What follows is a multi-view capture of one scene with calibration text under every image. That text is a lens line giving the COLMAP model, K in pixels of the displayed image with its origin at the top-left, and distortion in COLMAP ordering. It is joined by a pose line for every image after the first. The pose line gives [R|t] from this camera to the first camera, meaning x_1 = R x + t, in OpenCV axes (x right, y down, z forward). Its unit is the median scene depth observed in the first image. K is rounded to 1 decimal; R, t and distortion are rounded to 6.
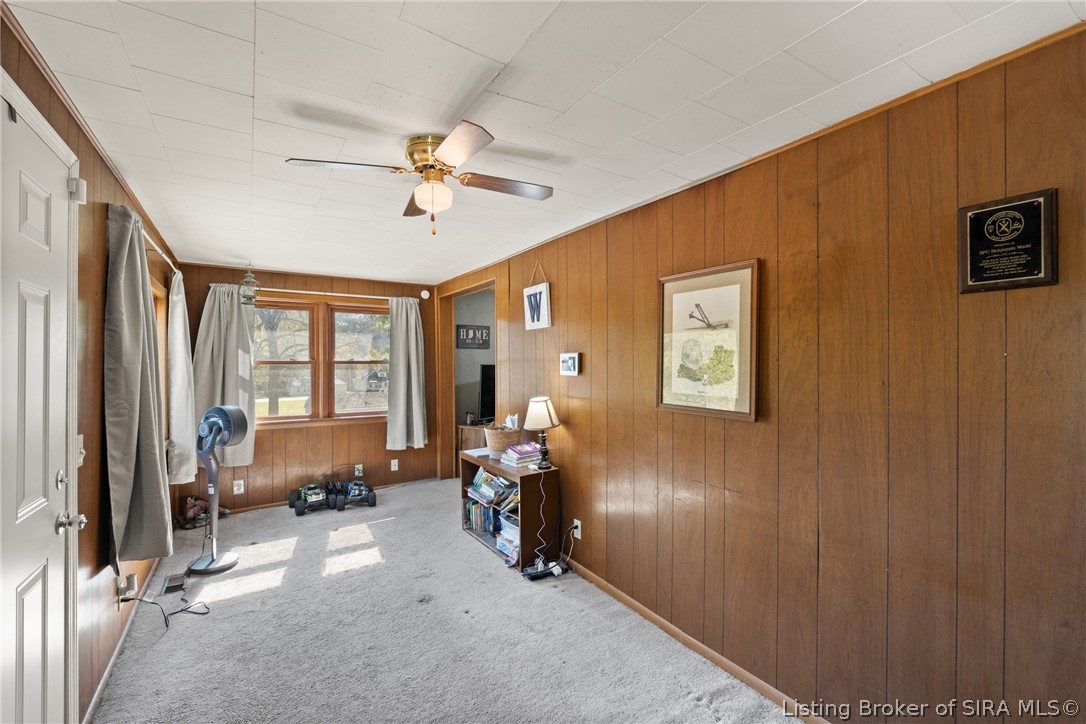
lens RADIAL K [[478.2, 0, 543.9], [0, 478.2, 363.5], [0, 0, 1]] dist [-0.005335, -0.000025]
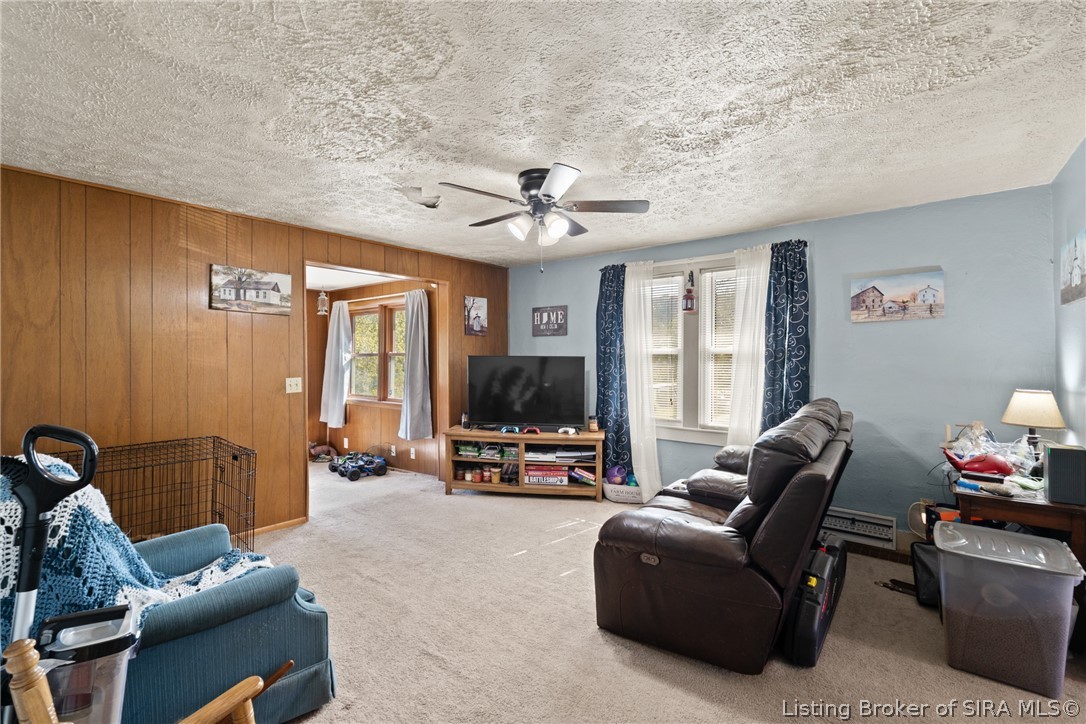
lens RADIAL K [[478.2, 0, 544.0], [0, 478.2, 356.5], [0, 0, 1]] dist [-0.005335, -0.000025]
pose [[0.330498, -0.005726, -0.943789, 0.605582], [0.005856, 0.999975, -0.004016, 0.006423], [0.943789, -0.004200, 0.330523, 0.732351]]
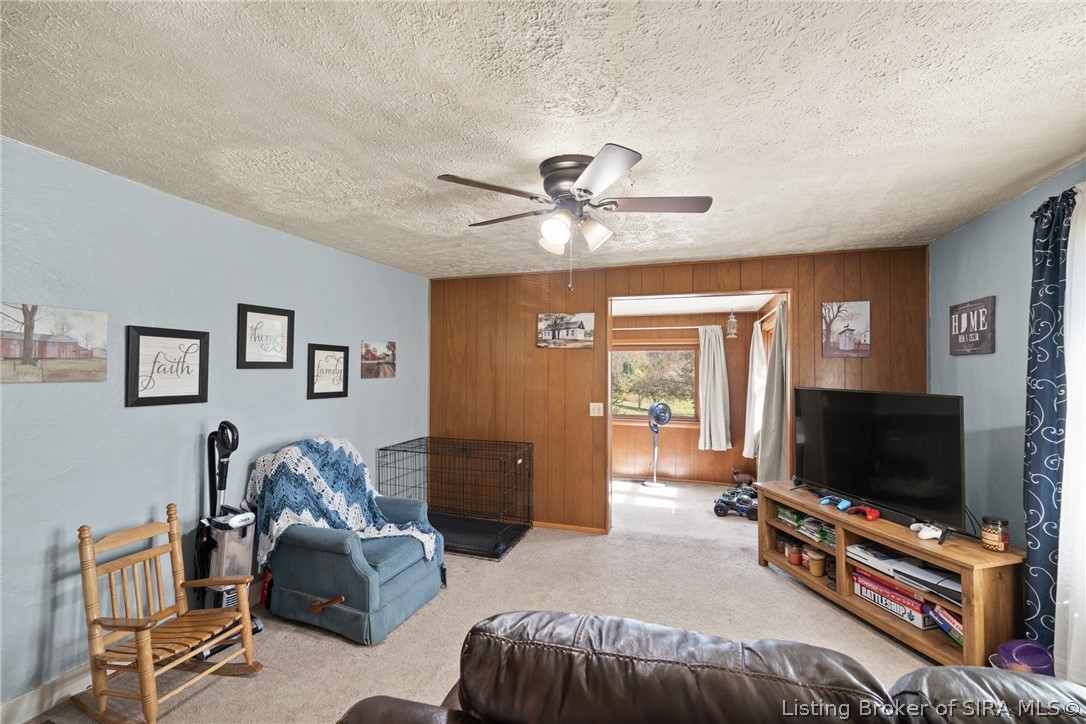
lens RADIAL K [[478.2, 0, 543.8], [0, 478.2, 368.9], [0, 0, 1]] dist [-0.005335, -0.000025]
pose [[-0.768045, -0.012216, -0.640279, 0.437083], [-0.006356, 0.999914, -0.011453, -0.010411], [0.640364, -0.004727, -0.768057, 1.090915]]
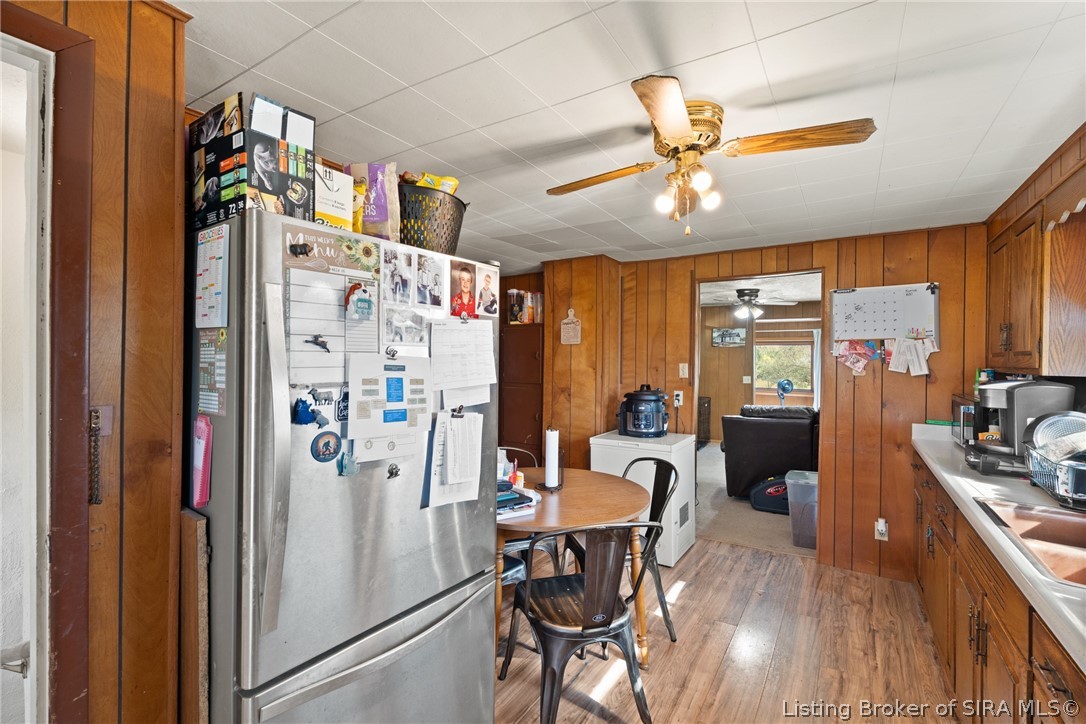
lens RADIAL K [[478.2, 0, 544.6], [0, 478.2, 358.0], [0, 0, 1]] dist [-0.005335, -0.000025]
pose [[-0.897791, -0.009123, -0.440327, 0.962805], [-0.008417, 0.999958, -0.003556, -0.010060], [0.440341, 0.000513, -0.897830, 1.501927]]
